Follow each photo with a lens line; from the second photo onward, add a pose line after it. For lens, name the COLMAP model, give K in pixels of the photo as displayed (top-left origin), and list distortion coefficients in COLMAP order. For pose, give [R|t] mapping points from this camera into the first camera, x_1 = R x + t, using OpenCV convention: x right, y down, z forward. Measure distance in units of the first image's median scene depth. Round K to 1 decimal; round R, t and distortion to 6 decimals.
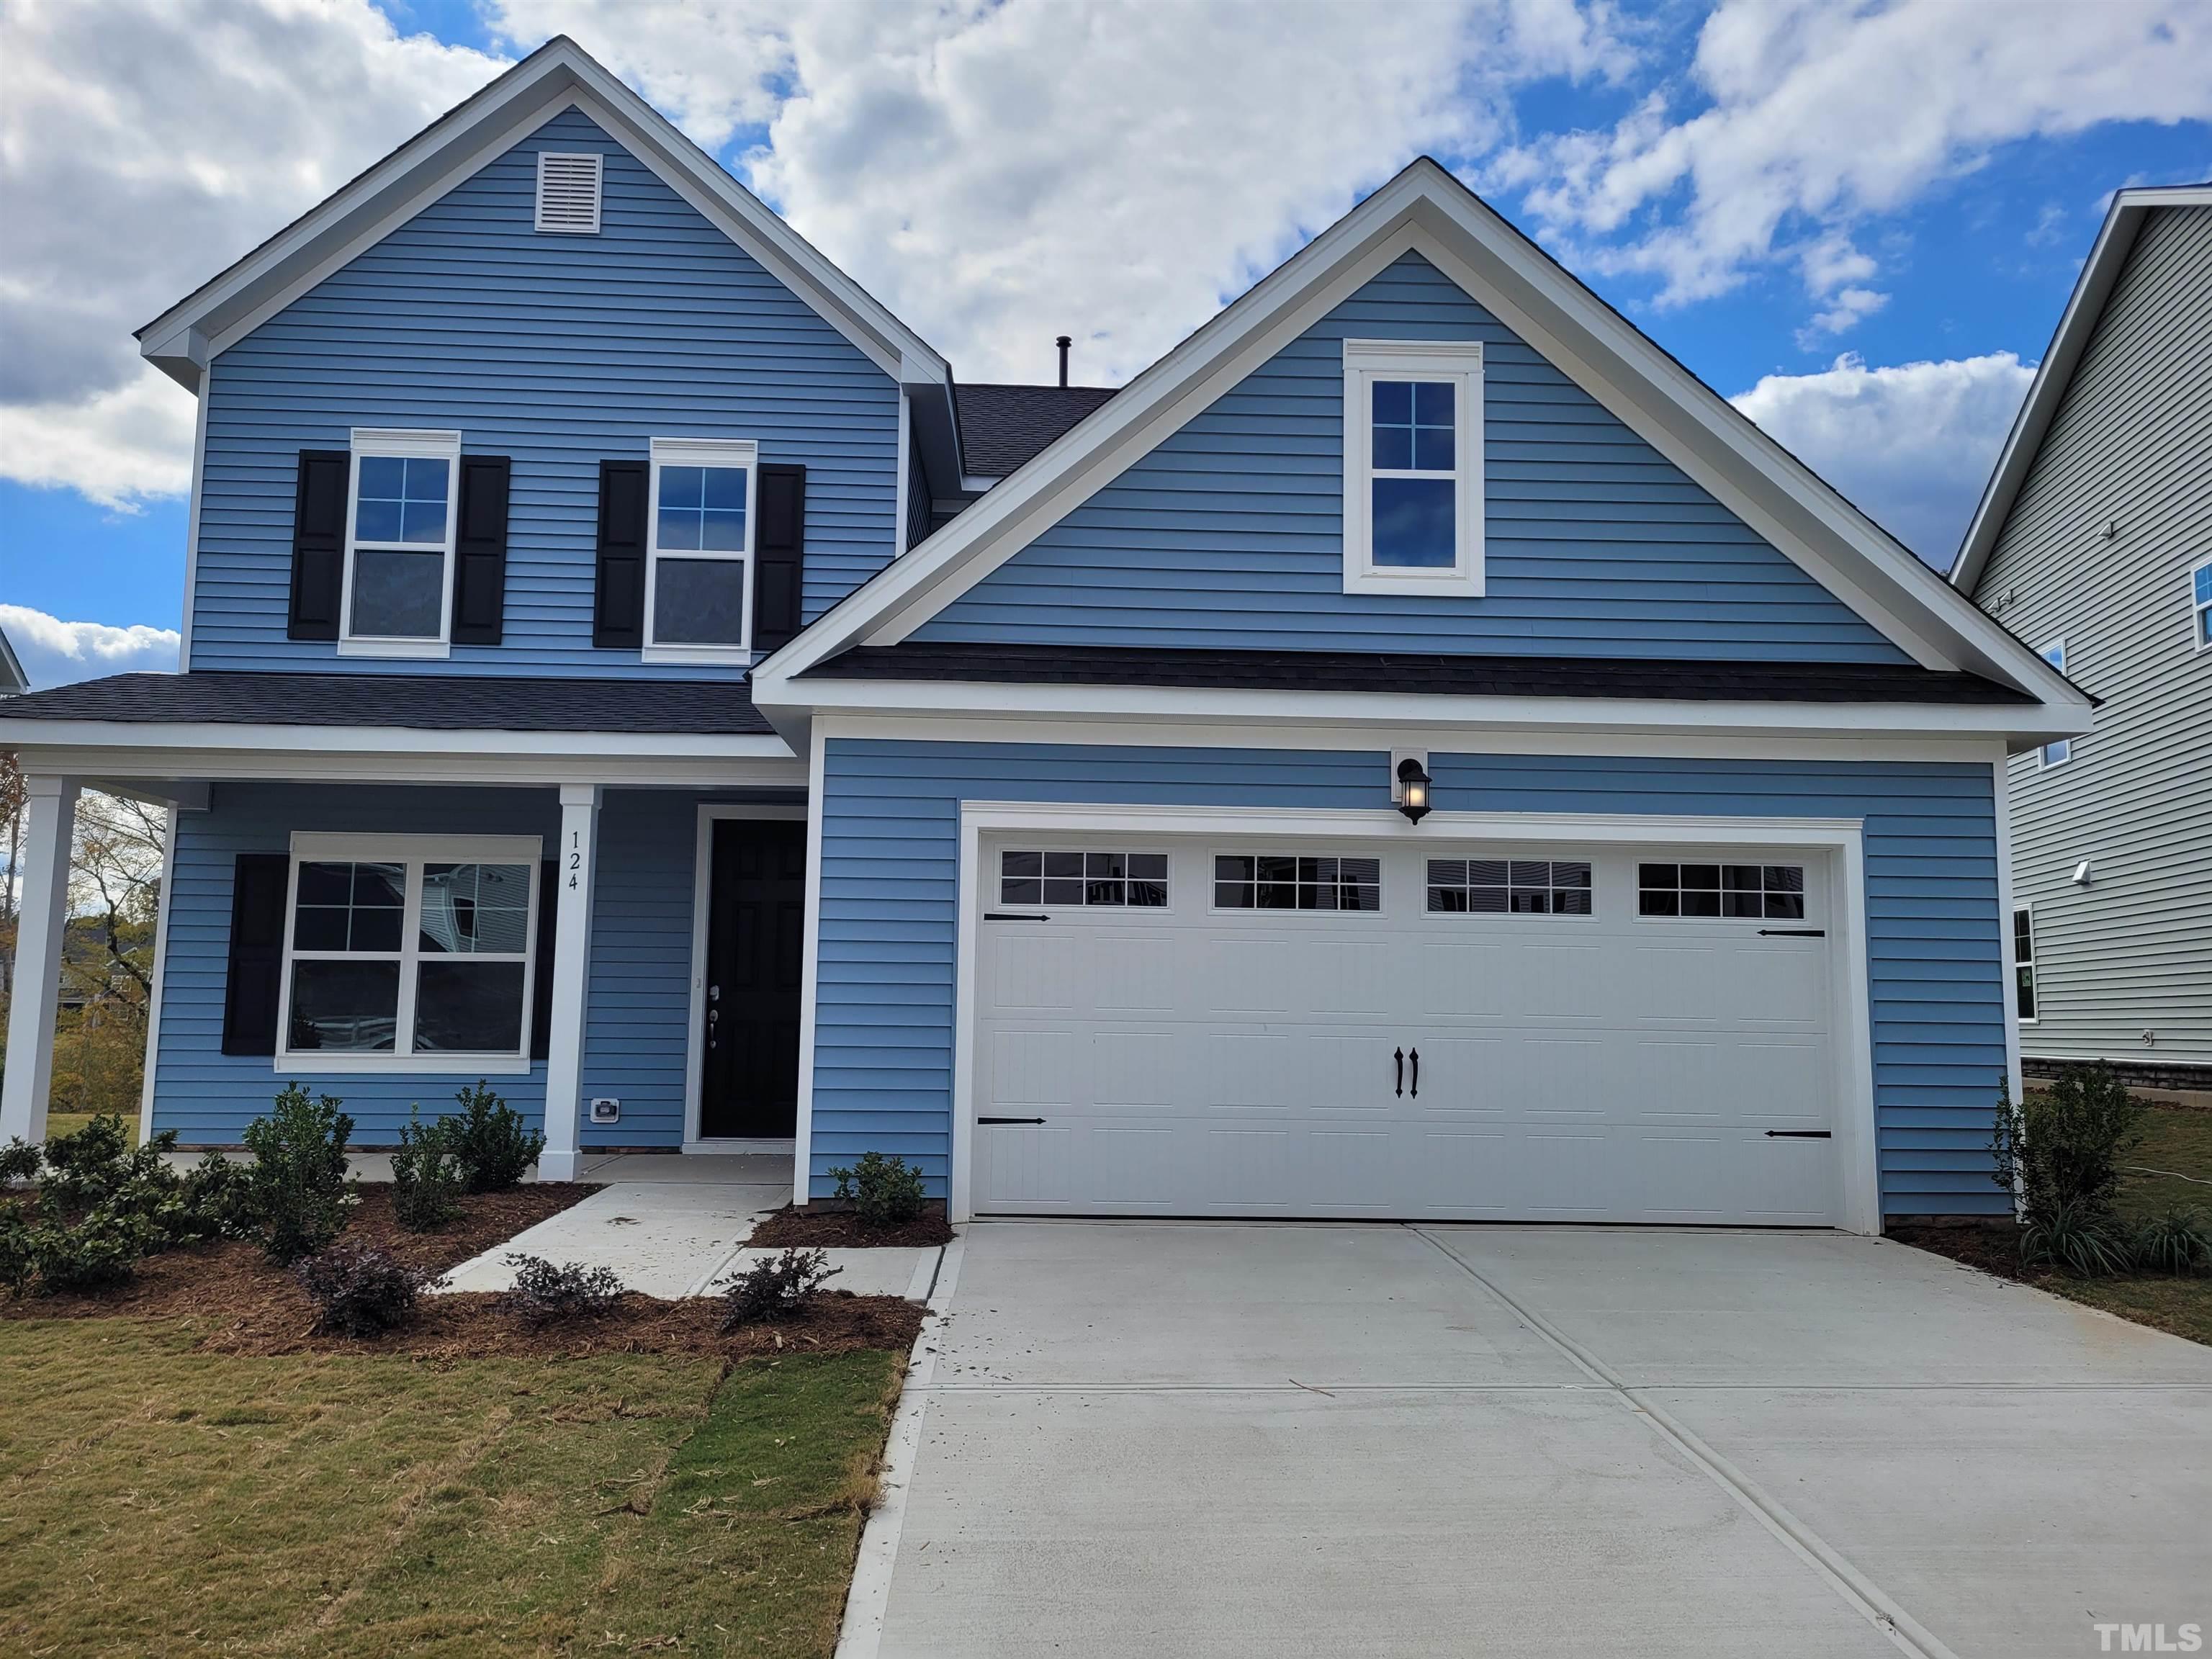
lens RADIAL K [[1568.1, 0, 1112.6], [0, 1568.1, 758.7], [0, 0, 1]] dist [0.057710, -0.056483]
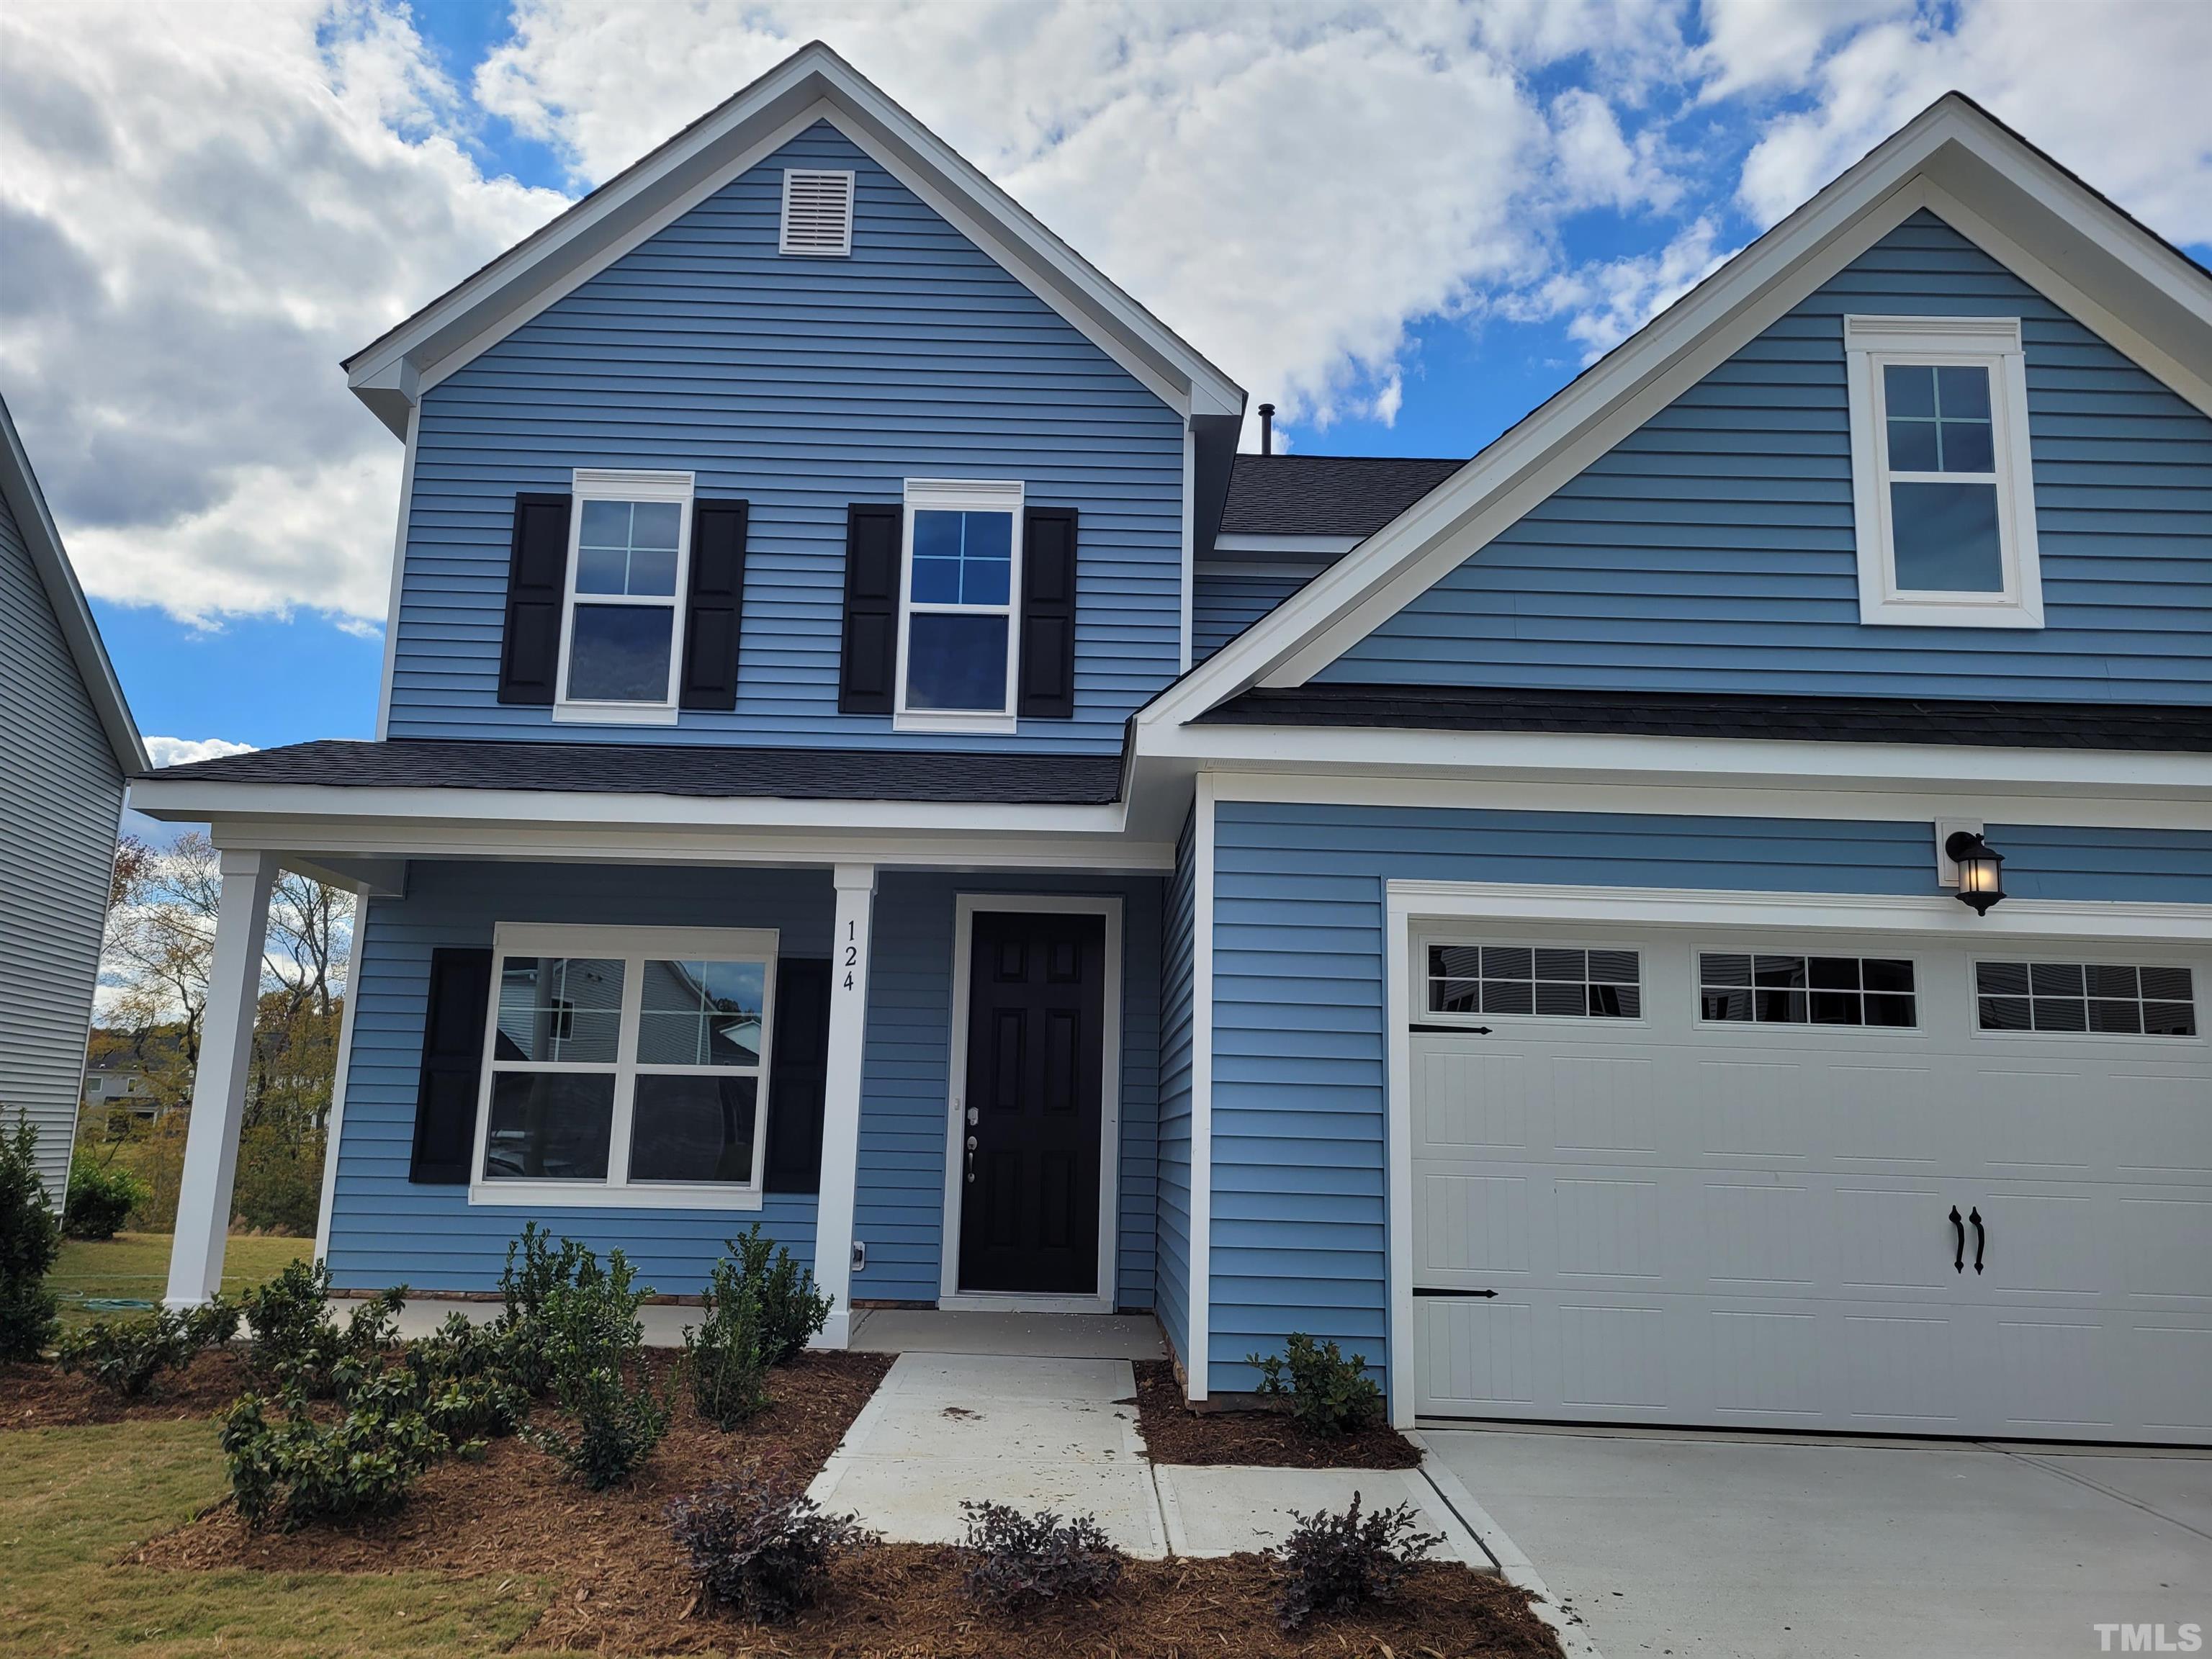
lens RADIAL K [[1568.1, 0, 1112.6], [0, 1568.1, 758.7], [0, 0, 1]] dist [0.057710, -0.056483]
pose [[0.999380, 0.004000, -0.034977, -0.172022], [-0.006549, 0.997304, -0.073084, 0.020289], [0.034590, 0.073268, 0.996712, 0.161490]]
